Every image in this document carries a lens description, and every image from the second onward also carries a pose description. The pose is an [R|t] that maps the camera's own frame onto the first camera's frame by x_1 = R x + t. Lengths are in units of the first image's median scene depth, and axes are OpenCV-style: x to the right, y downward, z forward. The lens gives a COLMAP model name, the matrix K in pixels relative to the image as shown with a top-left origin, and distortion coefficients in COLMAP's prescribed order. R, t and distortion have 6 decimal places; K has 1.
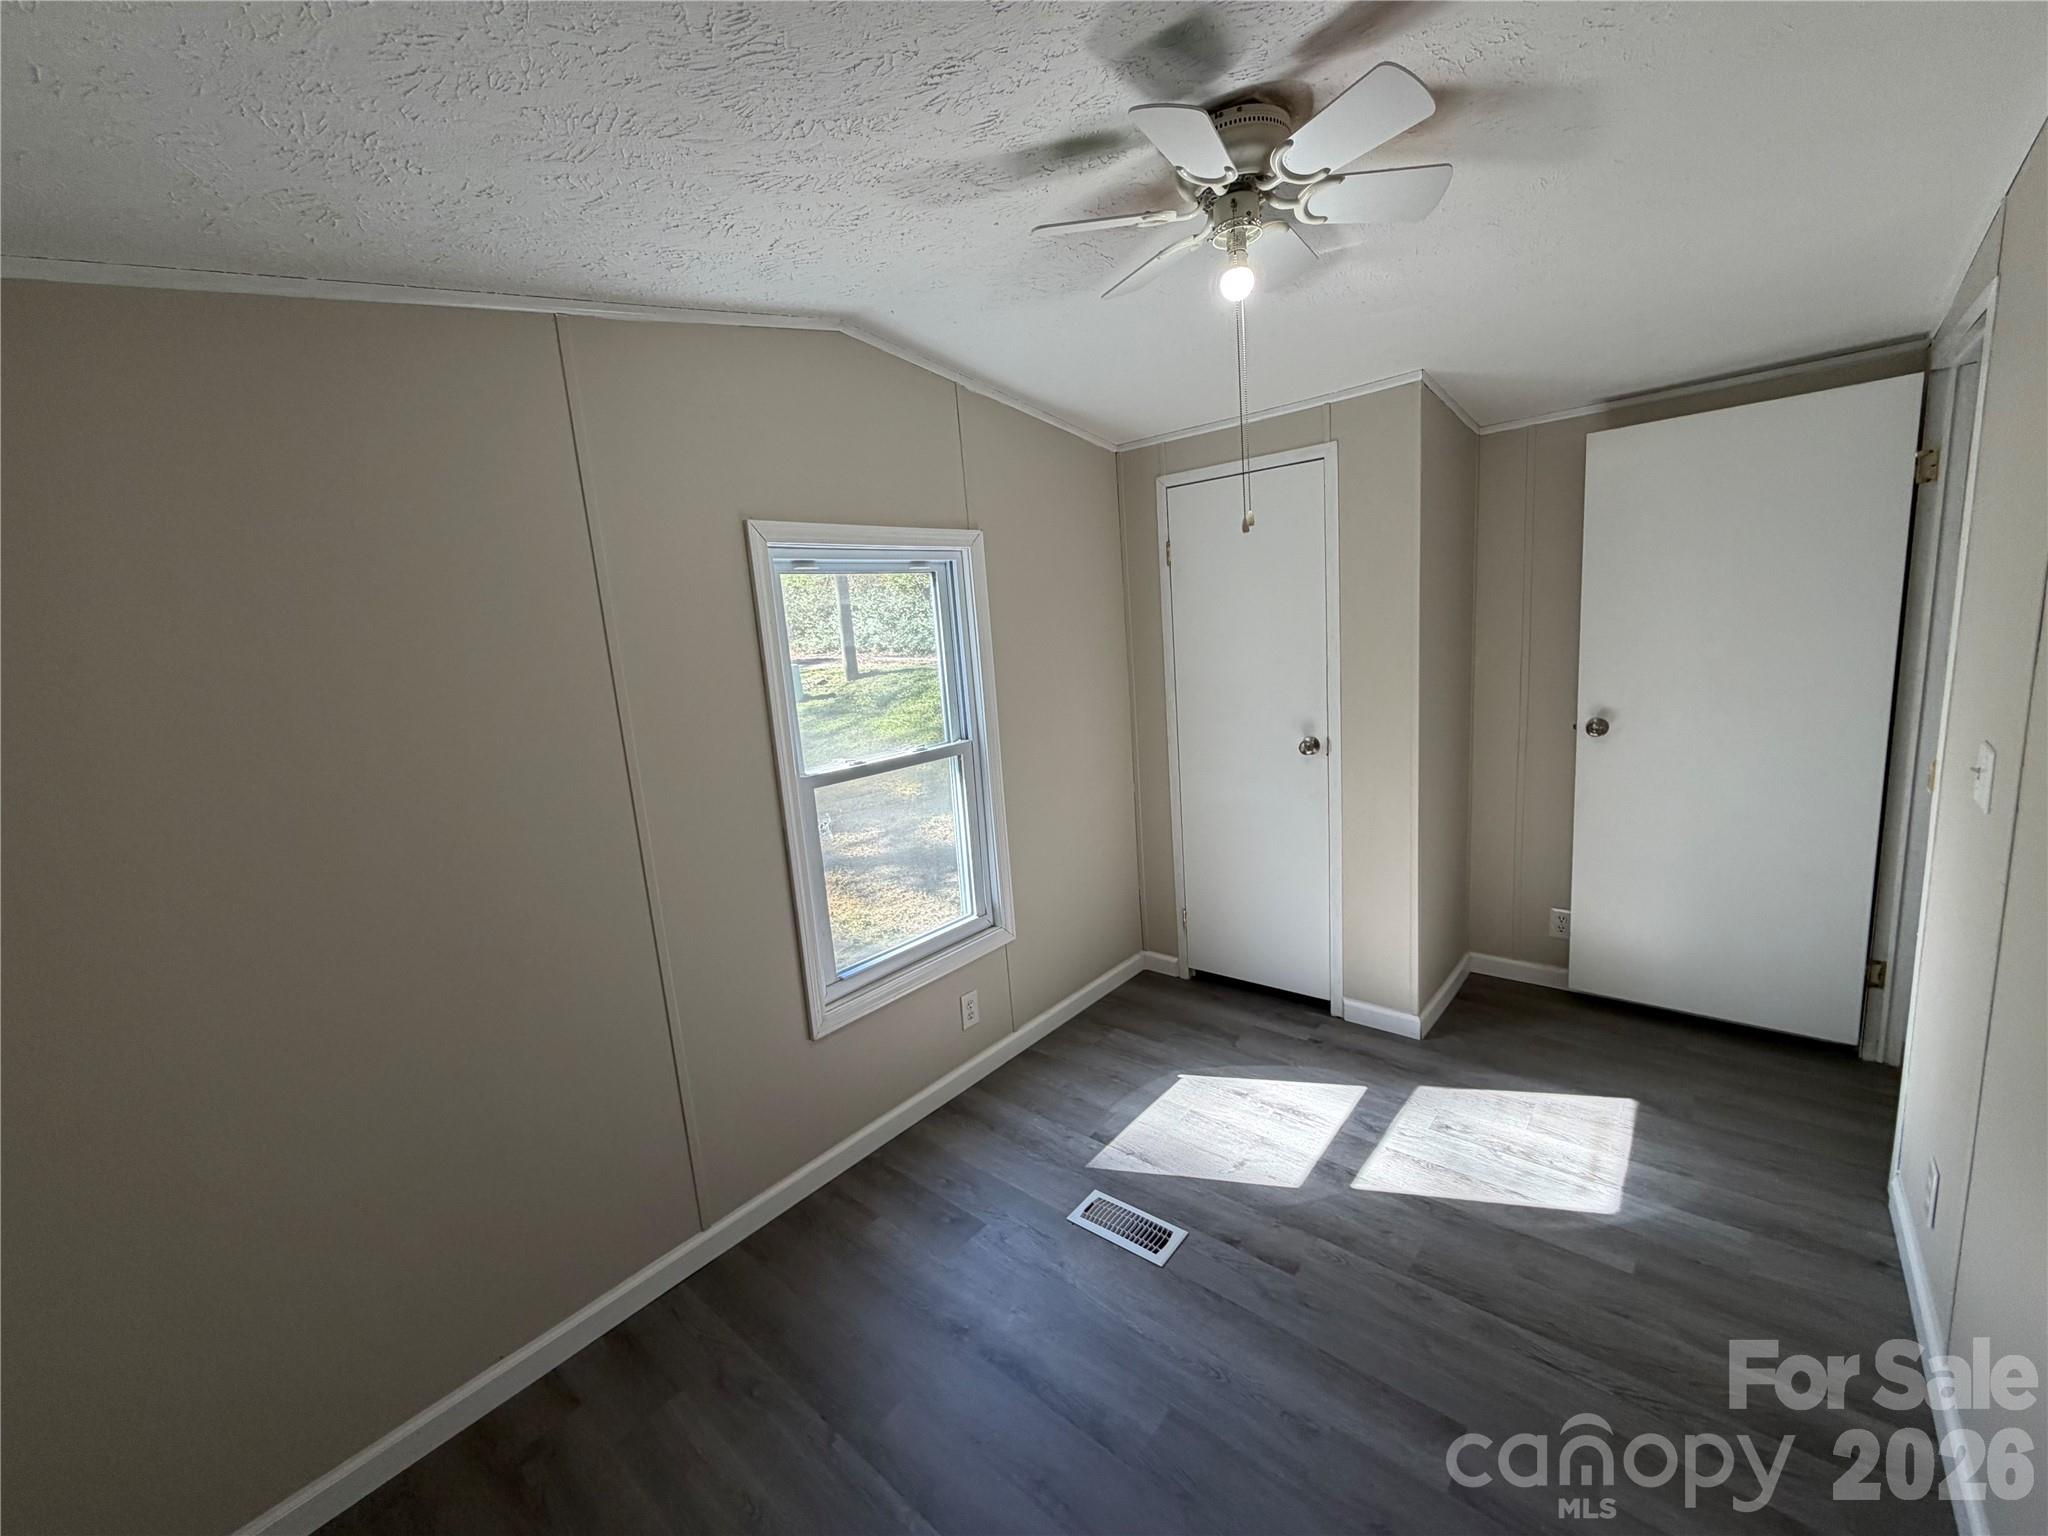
lens RADIAL K [[813.6, 0, 1017.8], [0, 813.6, 767.3], [0, 0, 1]] dist [-0.000884, 0.000327]
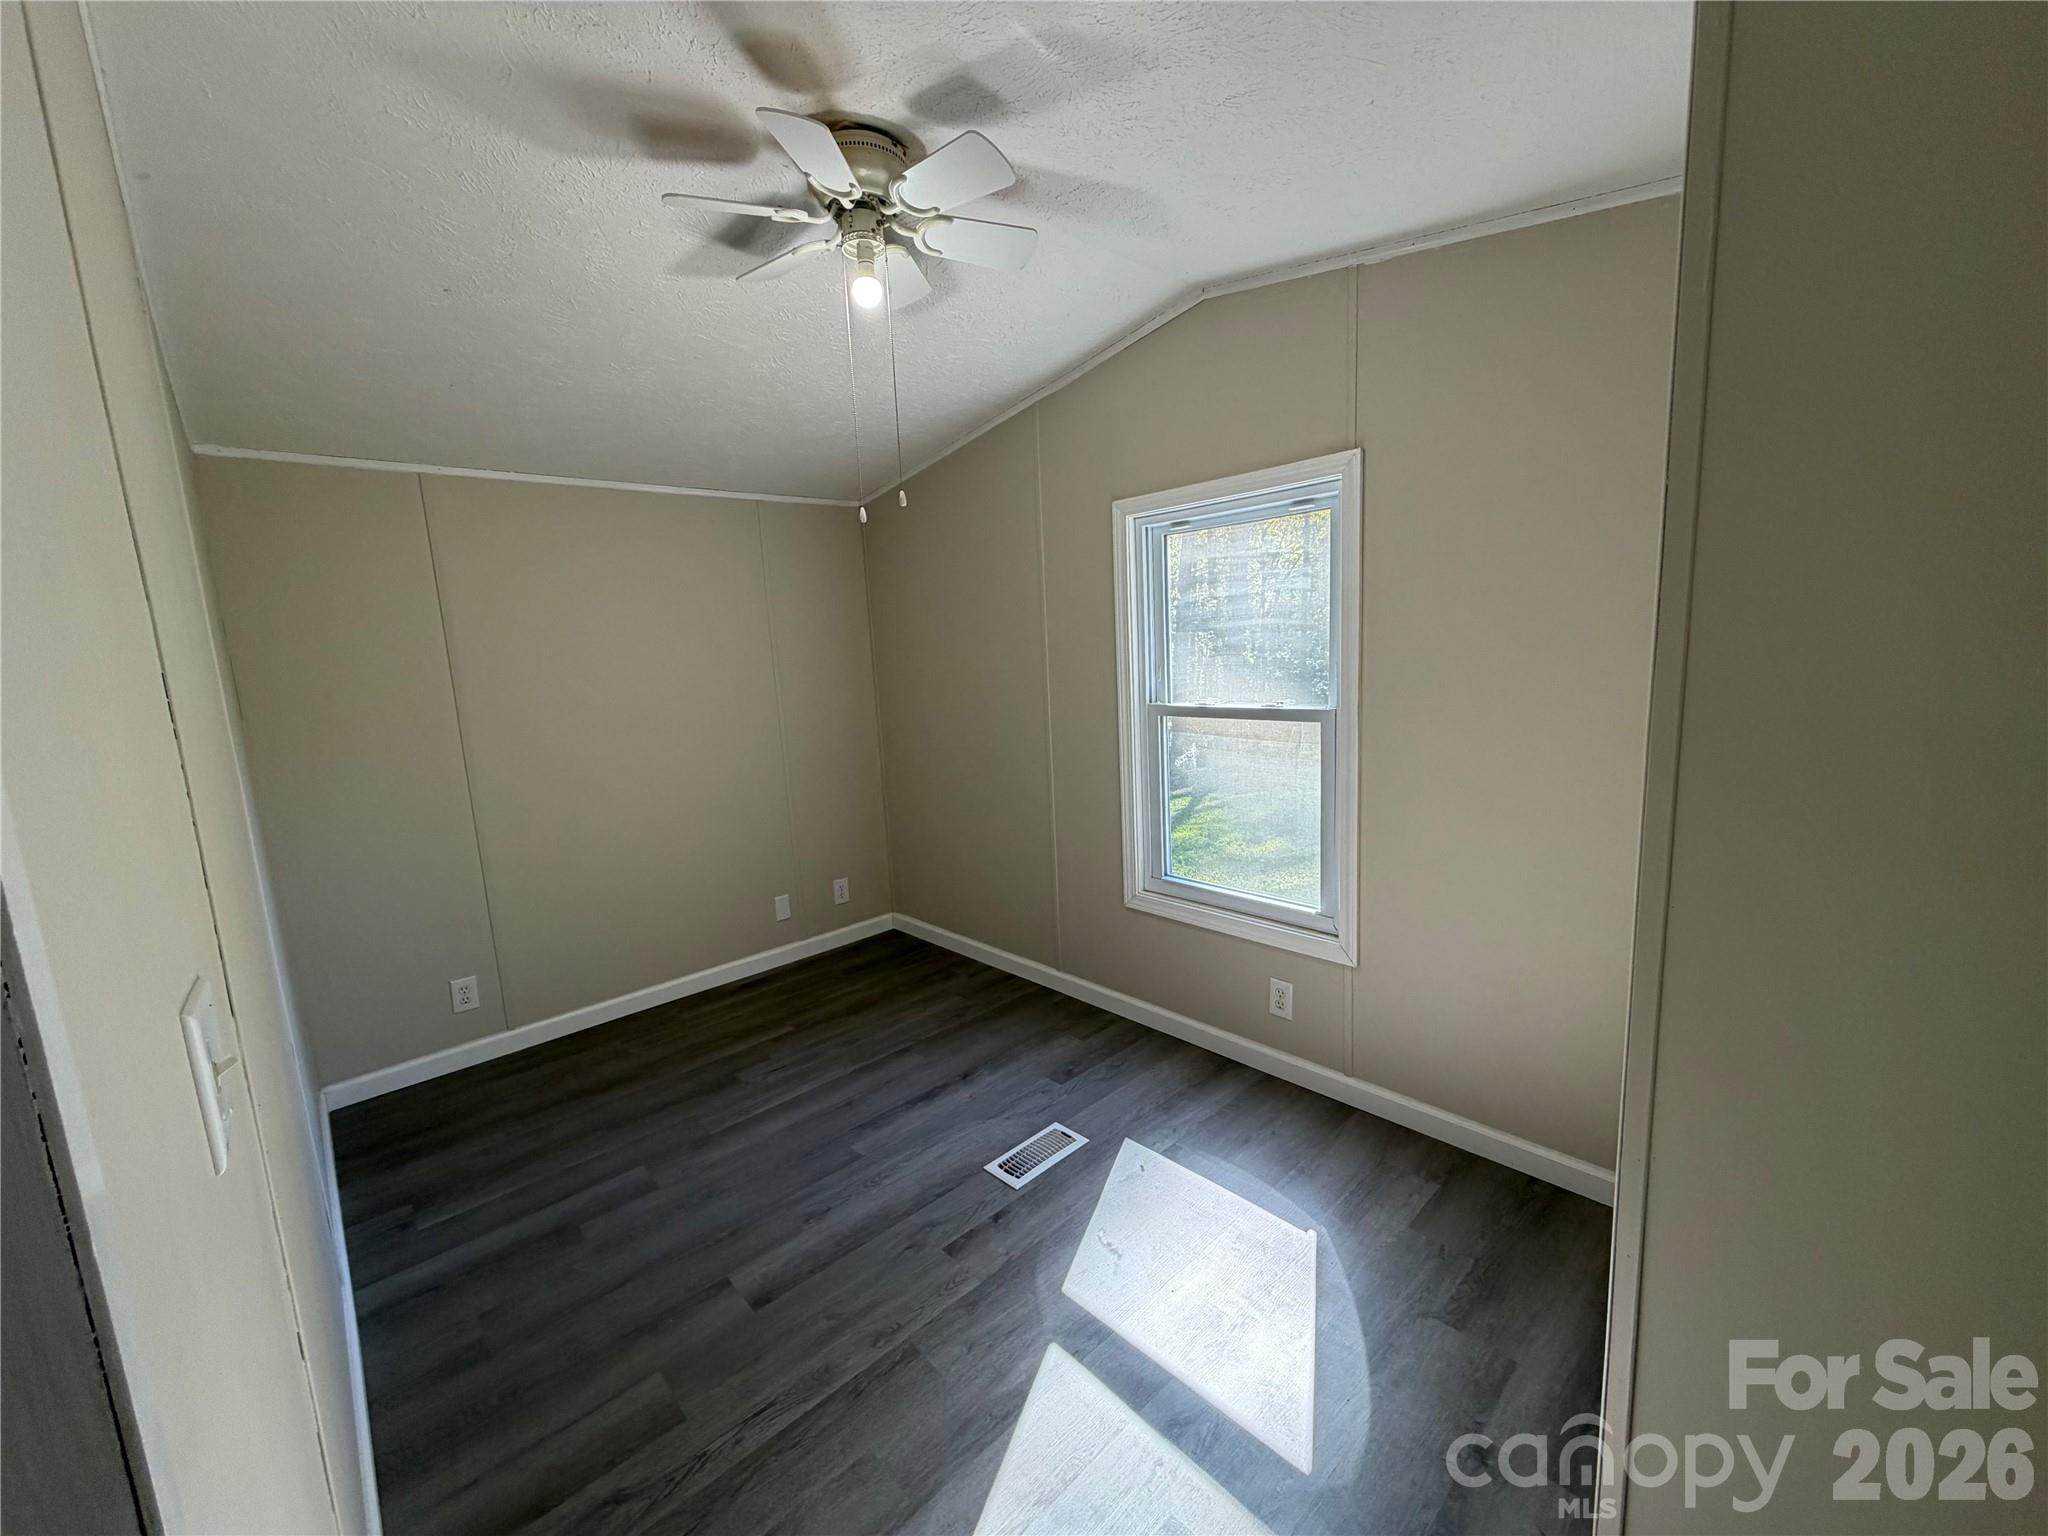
lens RADIAL K [[813.6, 0, 1013.6], [0, 813.6, 769.6], [0, 0, 1]] dist [-0.000884, 0.000327]
pose [[-0.113675, 0.232956, -0.965821, 0.945907], [-0.110152, 0.963174, 0.245282, -0.167075], [0.987393, 0.134269, -0.083828, 0.885202]]
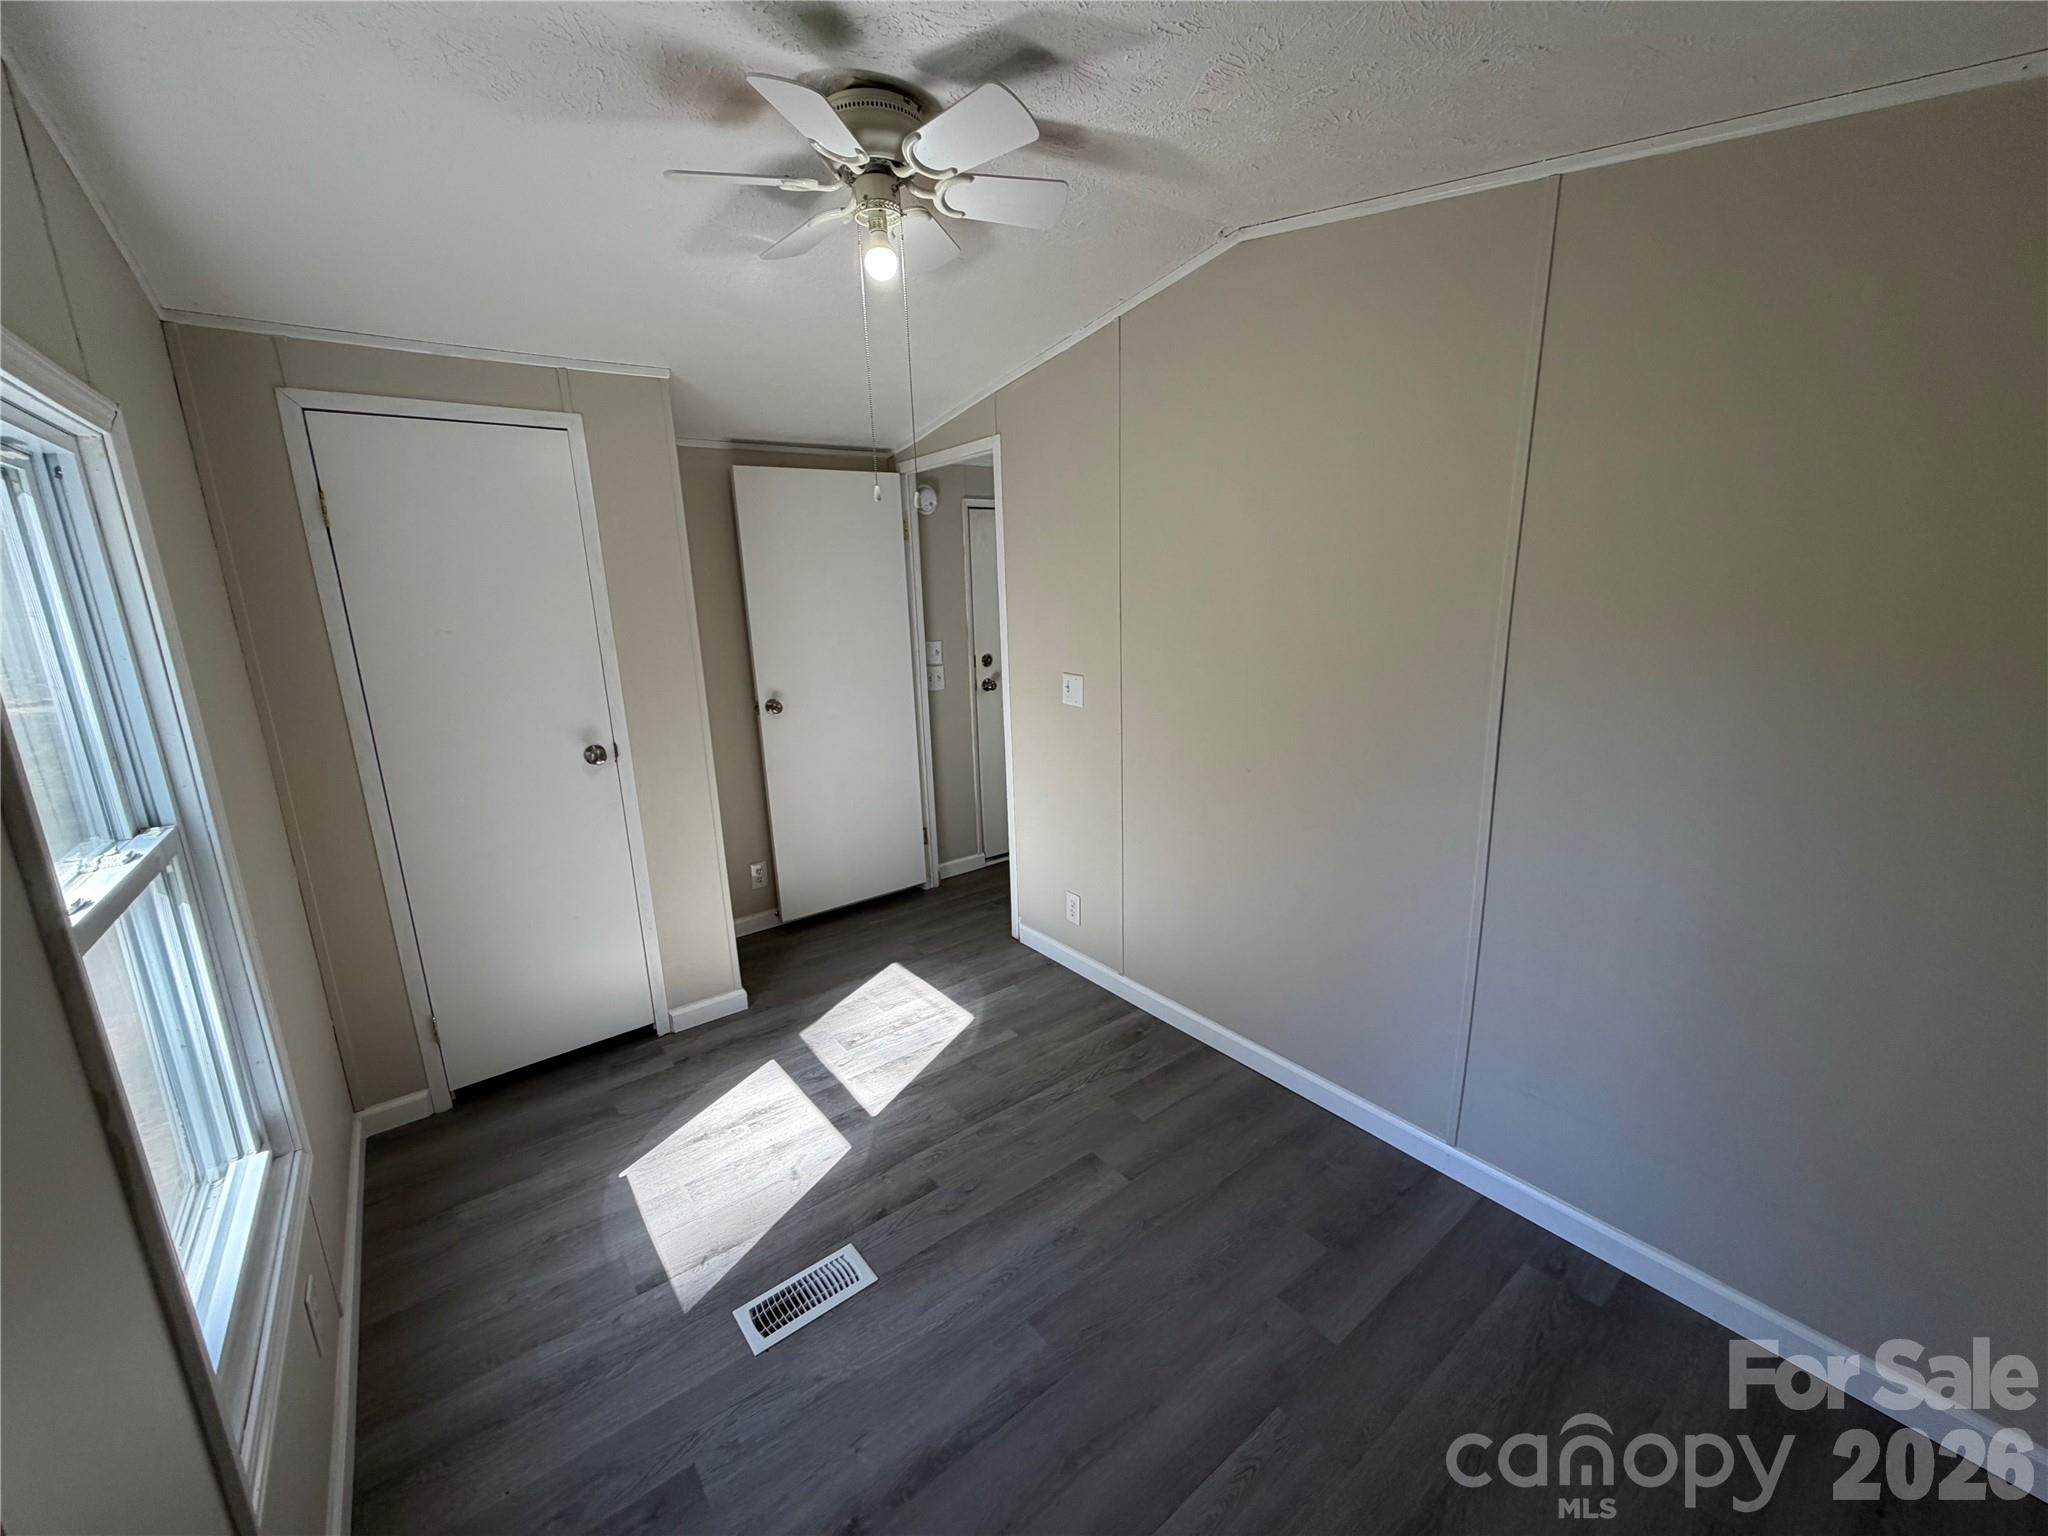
lens RADIAL K [[813.6, 0, 1021.7], [0, 813.6, 763.9], [0, 0, 1]] dist [-0.000884, 0.000327]
pose [[0.198154, -0.144270, 0.969495, -0.512704], [0.186109, 0.976653, 0.107296, -0.031142], [-0.962340, 0.159171, 0.220378, 0.449637]]
